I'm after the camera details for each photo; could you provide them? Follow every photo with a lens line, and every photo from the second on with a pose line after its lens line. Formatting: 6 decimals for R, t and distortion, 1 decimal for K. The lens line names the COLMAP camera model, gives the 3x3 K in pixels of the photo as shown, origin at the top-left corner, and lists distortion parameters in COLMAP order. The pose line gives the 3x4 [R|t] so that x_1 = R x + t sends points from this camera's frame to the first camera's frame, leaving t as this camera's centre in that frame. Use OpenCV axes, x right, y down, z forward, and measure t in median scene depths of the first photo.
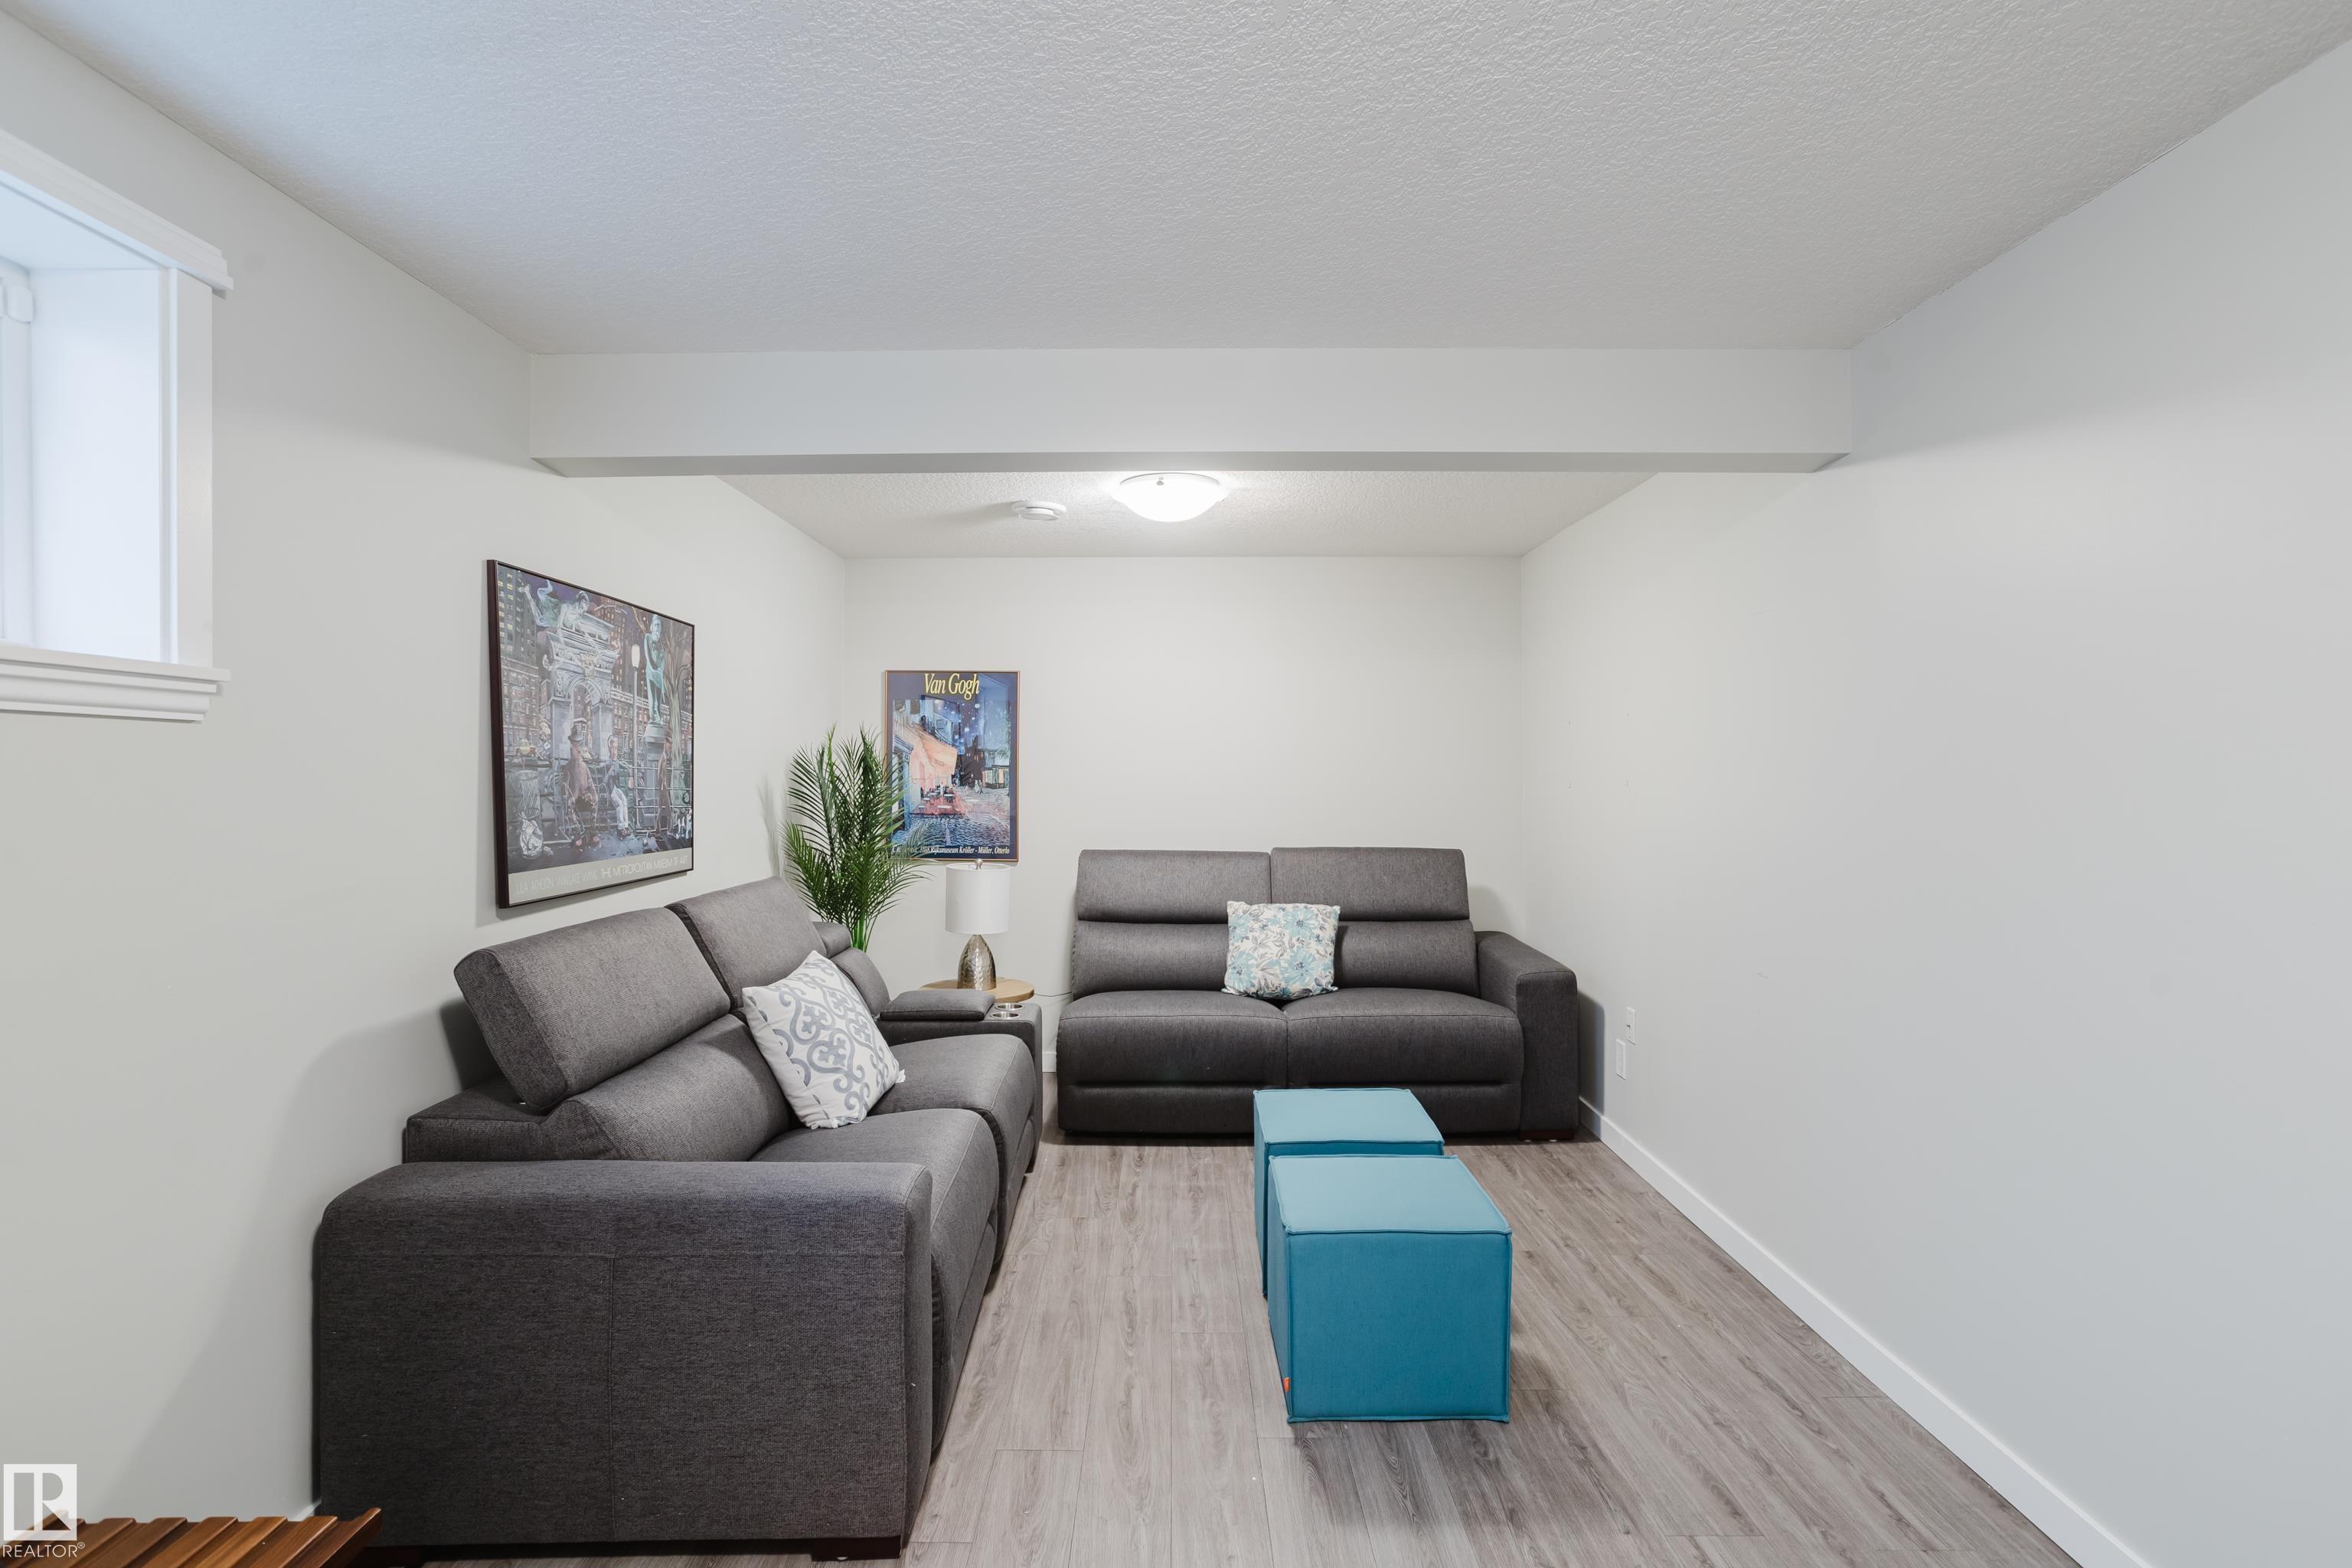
lens RADIAL K [[1147.9, 0, 1146.0], [0, 1147.9, 787.8], [0, 0, 1]] dist [-0.033376, 0.026610]
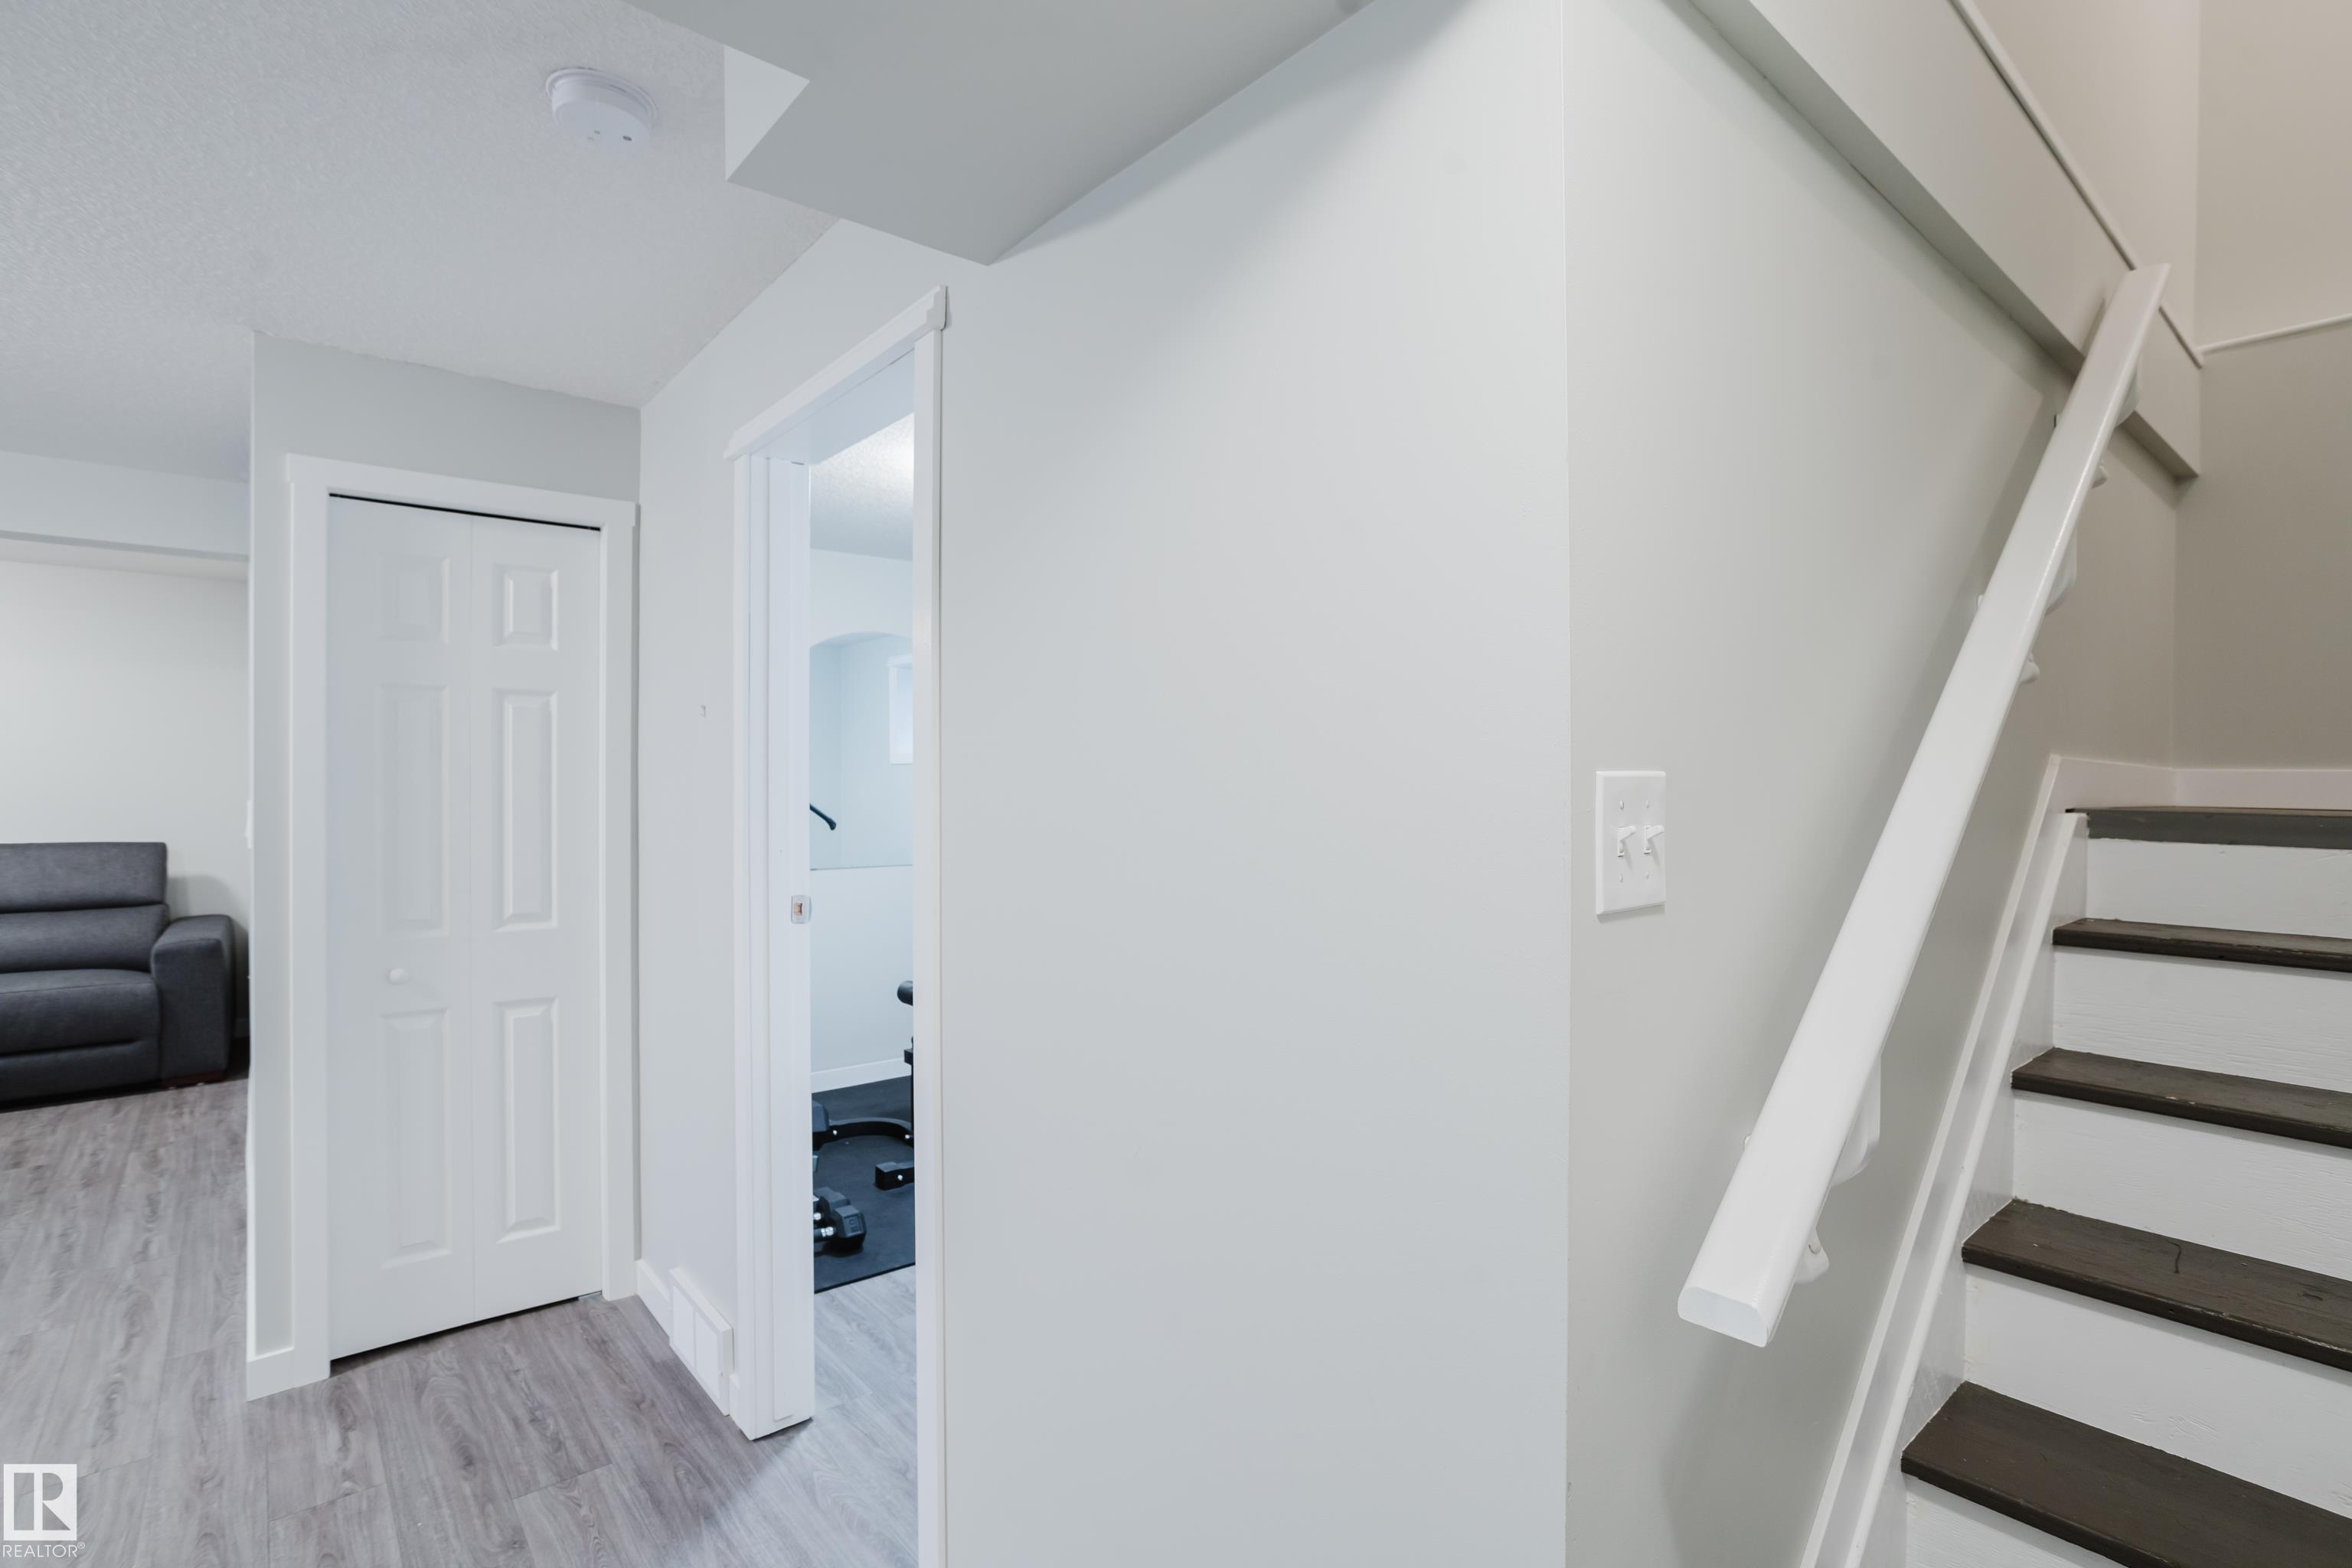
lens RADIAL K [[1109.3, 0, 1209.5], [0, 1109.3, 792.9], [0, 0, 1]] dist [-0.000019, 0.000132]
pose [[0.743826, -0.004398, 0.668359, 0.471171], [0.001288, 0.999986, 0.005147, 0.001757], [-0.668372, -0.002967, 0.743821, -0.719105]]
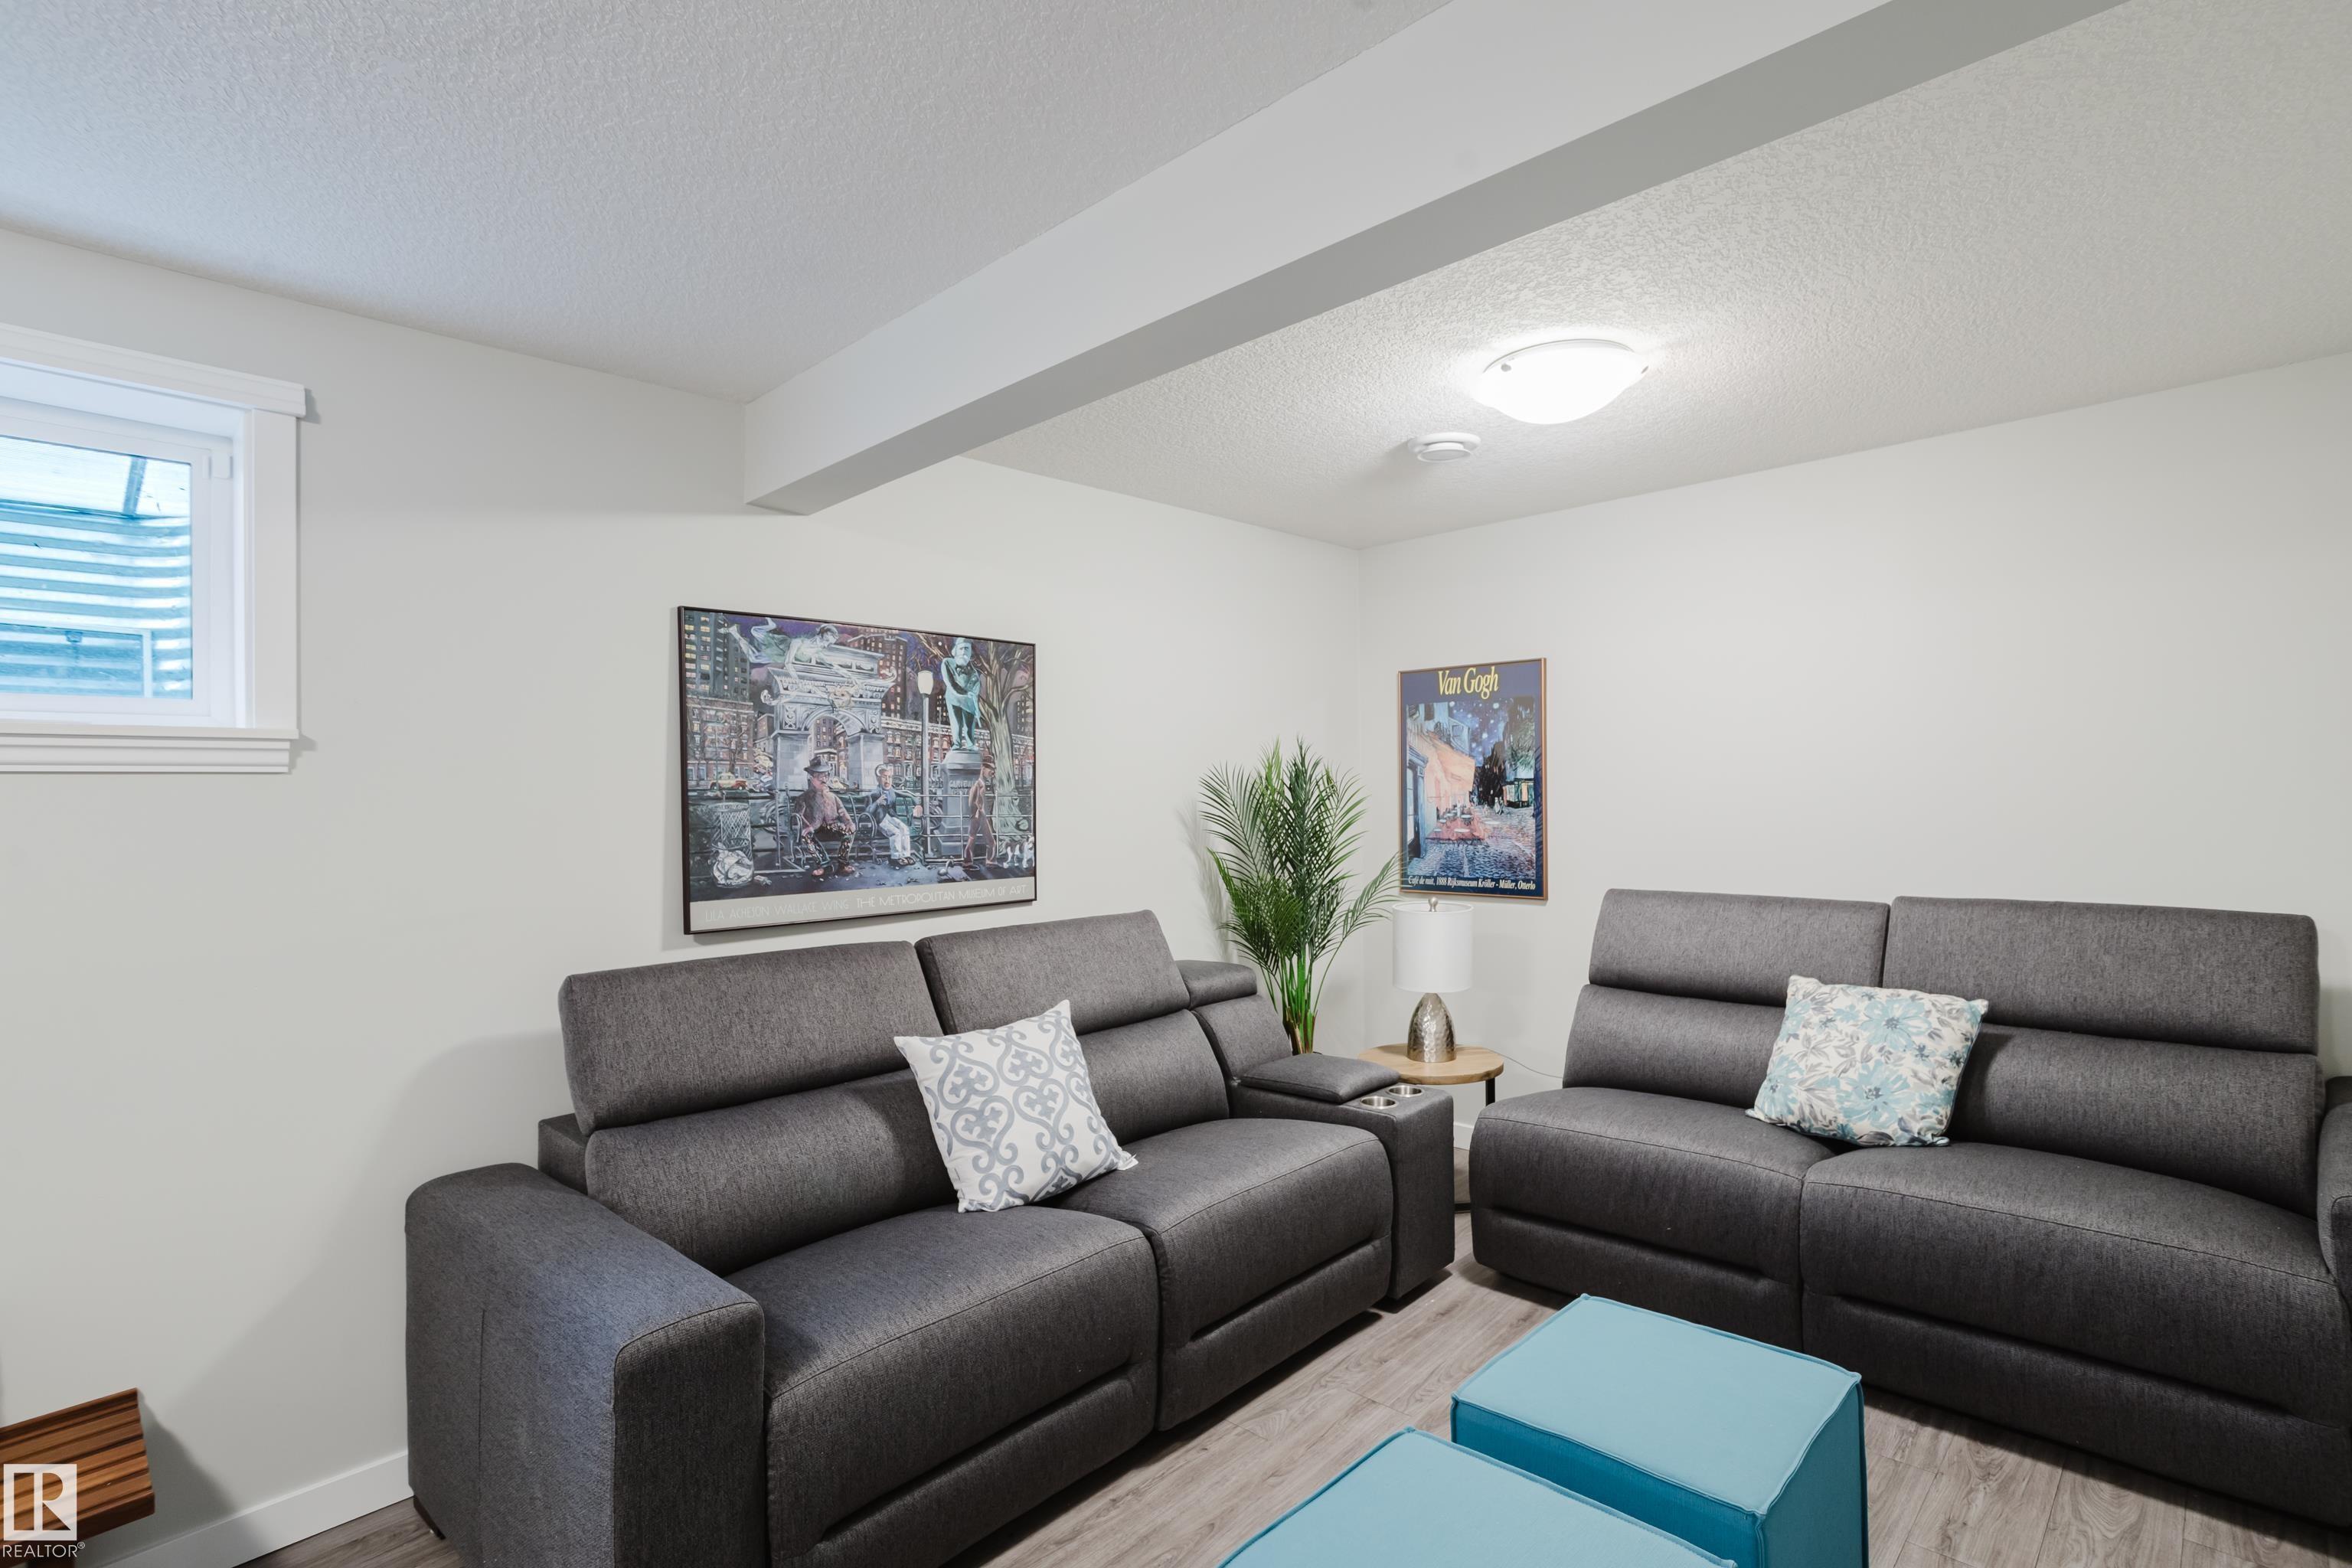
lens RADIAL K [[1146.3, 0, 1197.9], [0, 1146.3, 789.5], [0, 0, 1]] dist [-0.047190, 0.031762]
pose [[0.737485, -0.019804, -0.675073, 0.381480], [0.013418, 0.999802, -0.014673, -0.005193], [0.675230, 0.001763, 0.737605, 0.418072]]
